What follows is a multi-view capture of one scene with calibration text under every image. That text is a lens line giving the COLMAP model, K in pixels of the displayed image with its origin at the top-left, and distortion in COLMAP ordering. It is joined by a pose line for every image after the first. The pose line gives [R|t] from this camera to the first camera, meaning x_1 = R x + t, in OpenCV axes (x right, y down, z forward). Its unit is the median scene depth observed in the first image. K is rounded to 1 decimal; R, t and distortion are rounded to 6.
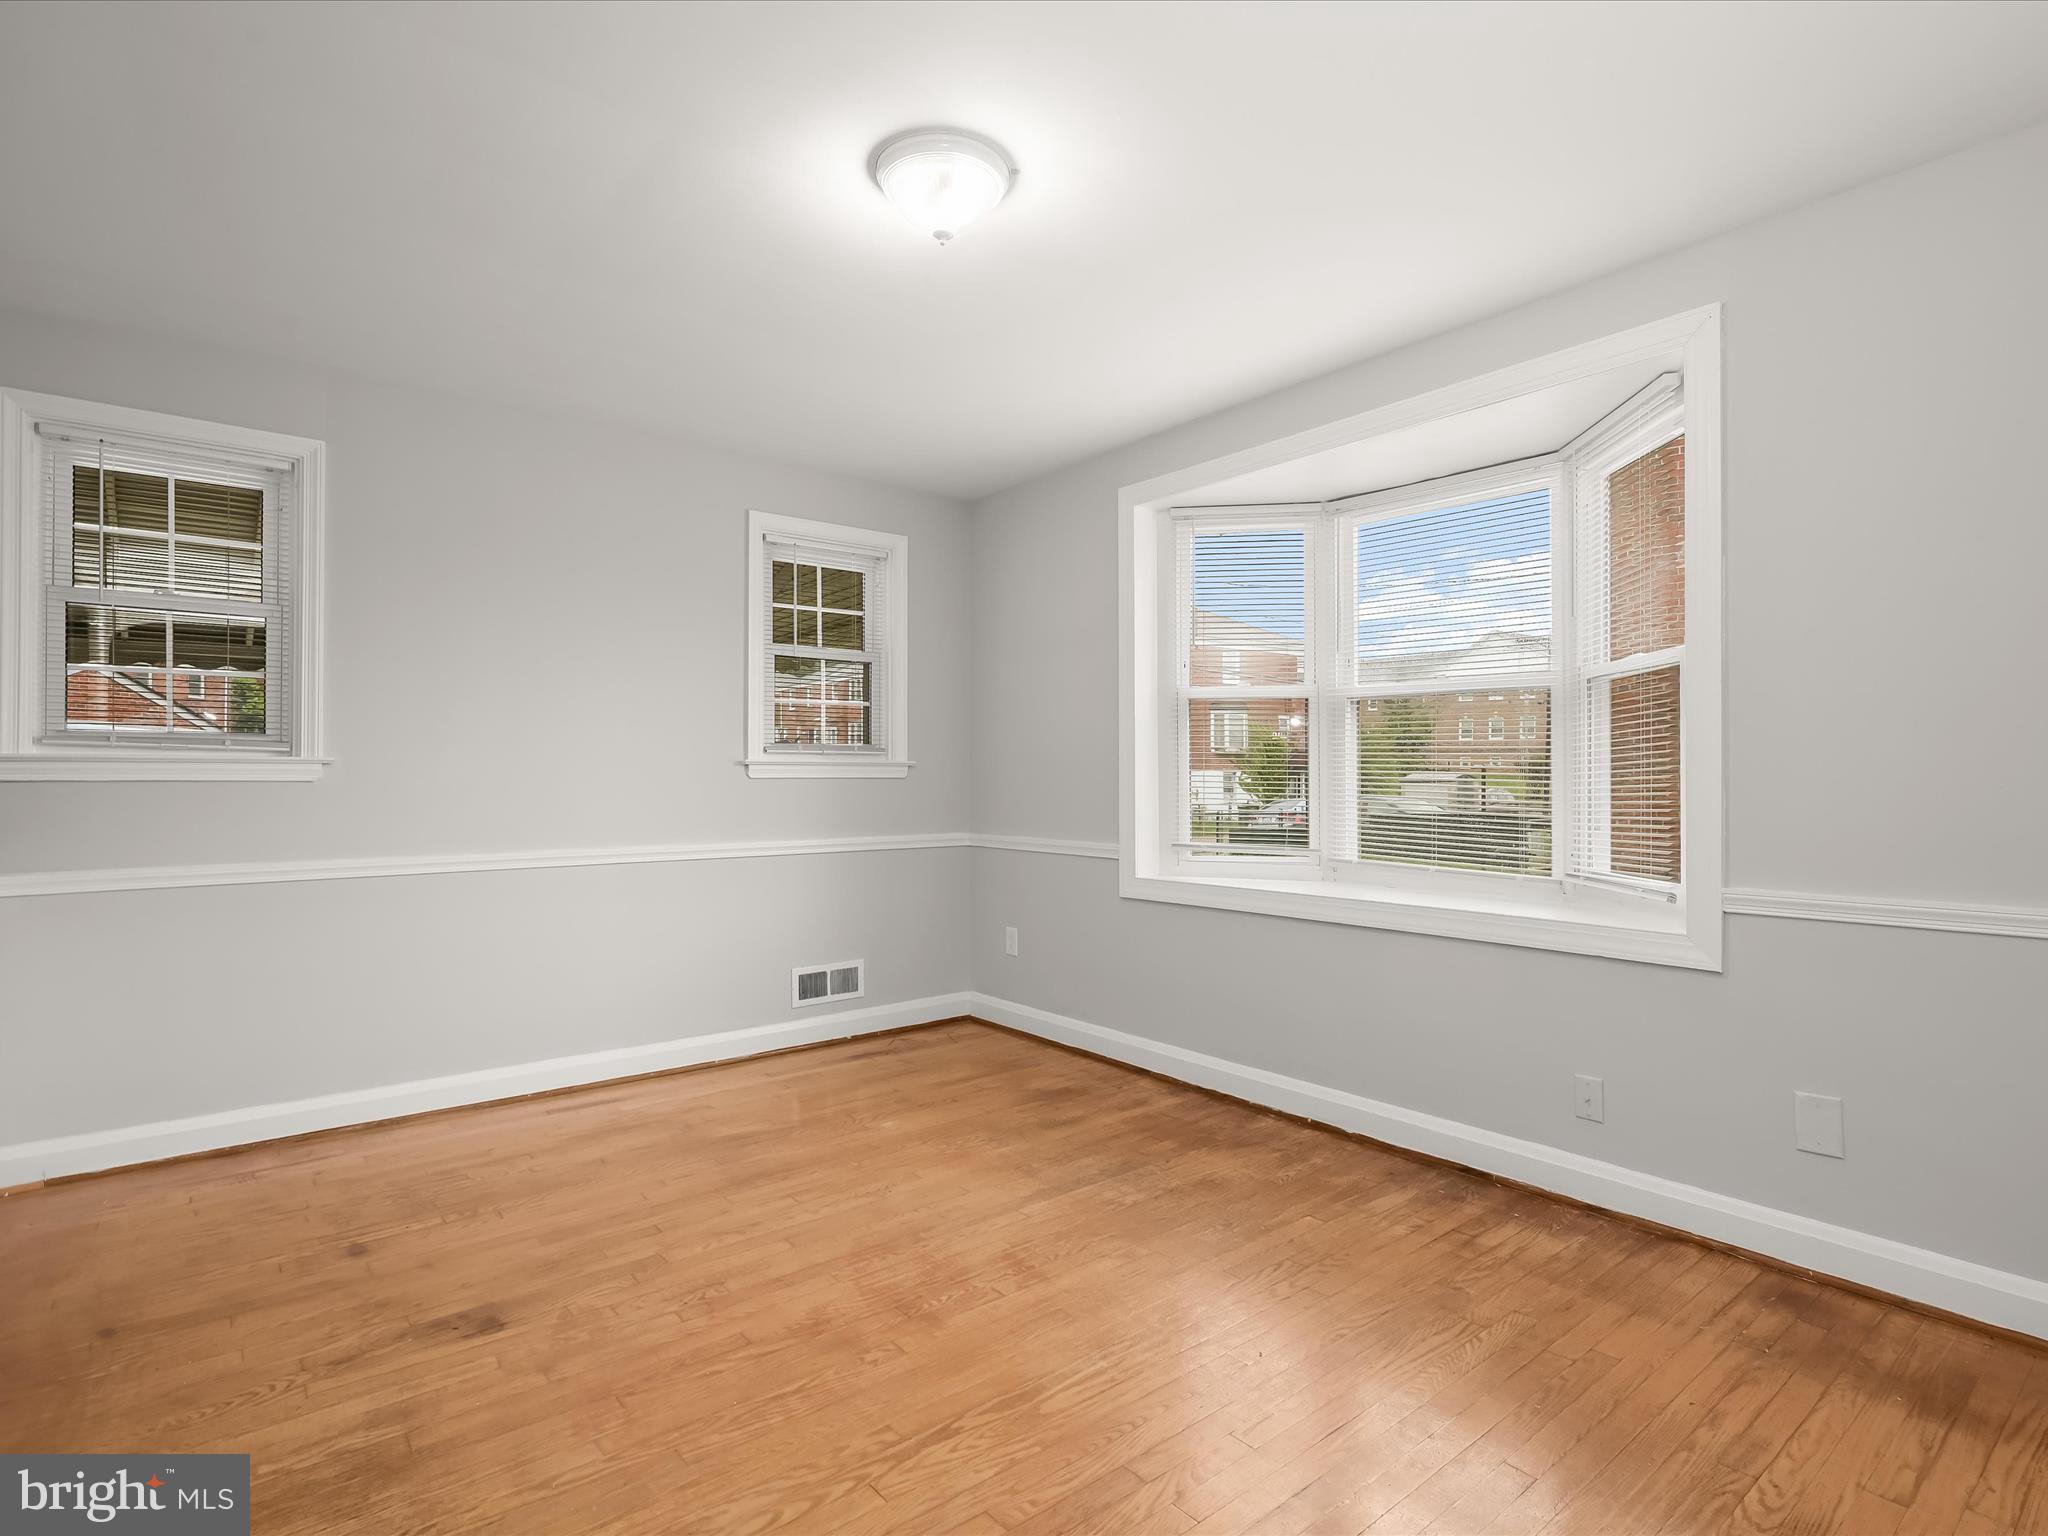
lens RADIAL K [[1044.8, 0, 1040.0], [0, 1044.8, 775.2], [0, 0, 1]] dist [-0.001215, 0.002565]
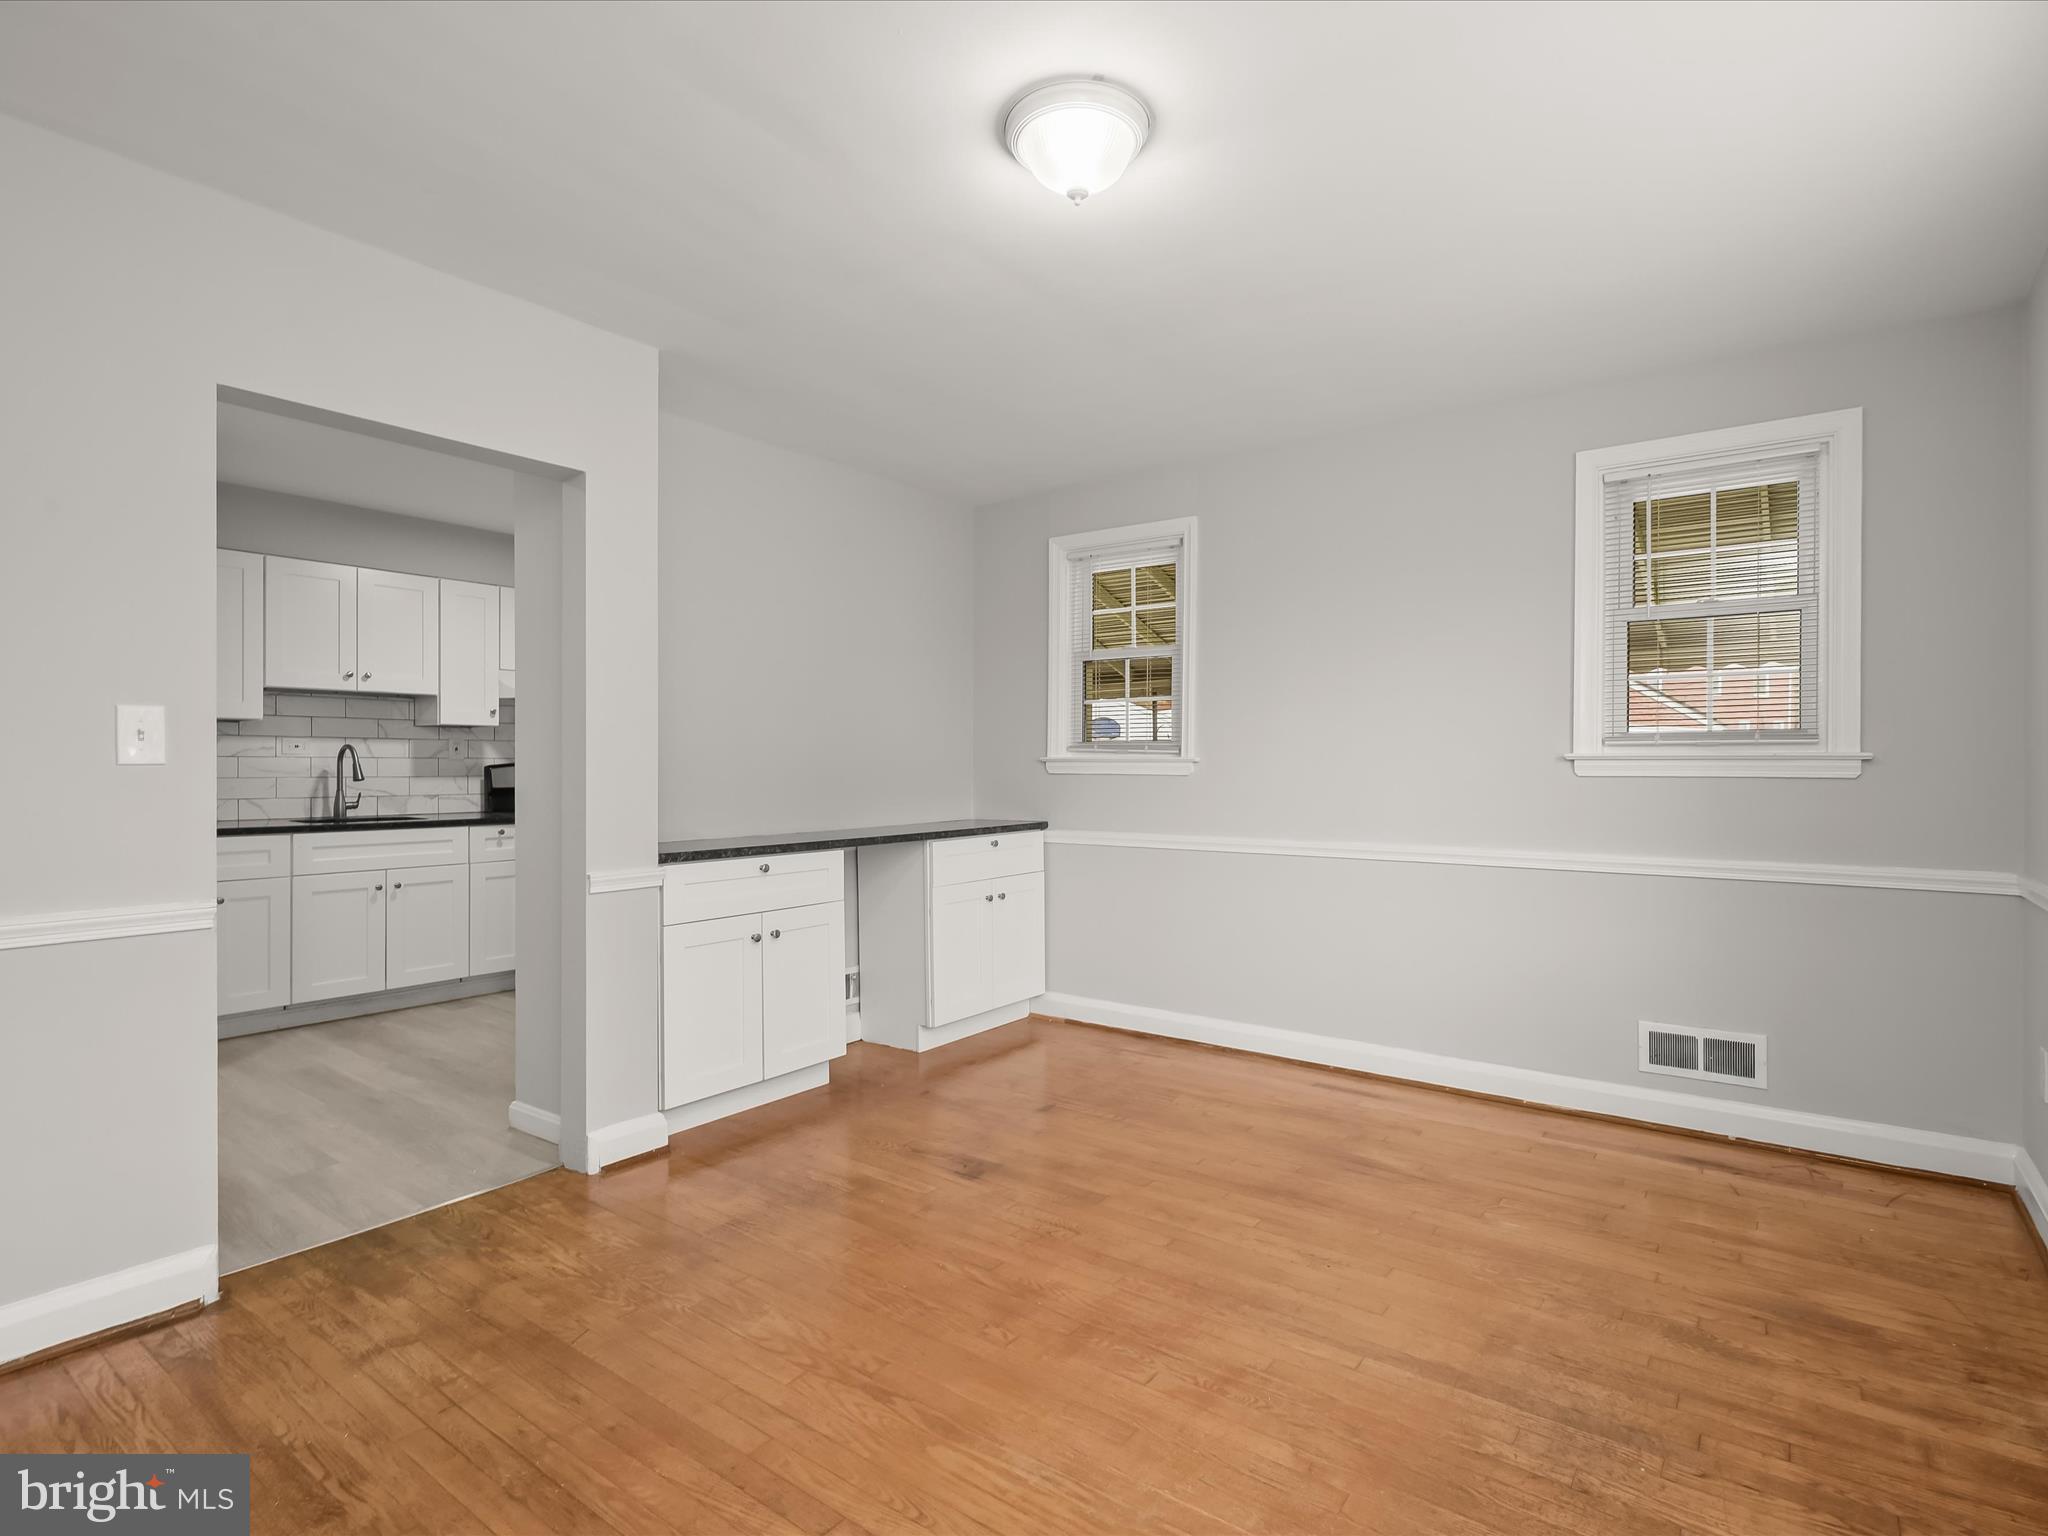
lens RADIAL K [[1044.8, 0, 1043.5], [0, 1044.8, 762.1], [0, 0, 1]] dist [-0.001215, 0.002565]
pose [[0.246380, -0.003283, -0.969168, 0.531458], [-0.002452, 0.999989, -0.004011, -0.004463], [0.969170, 0.003365, 0.246369, 0.486200]]
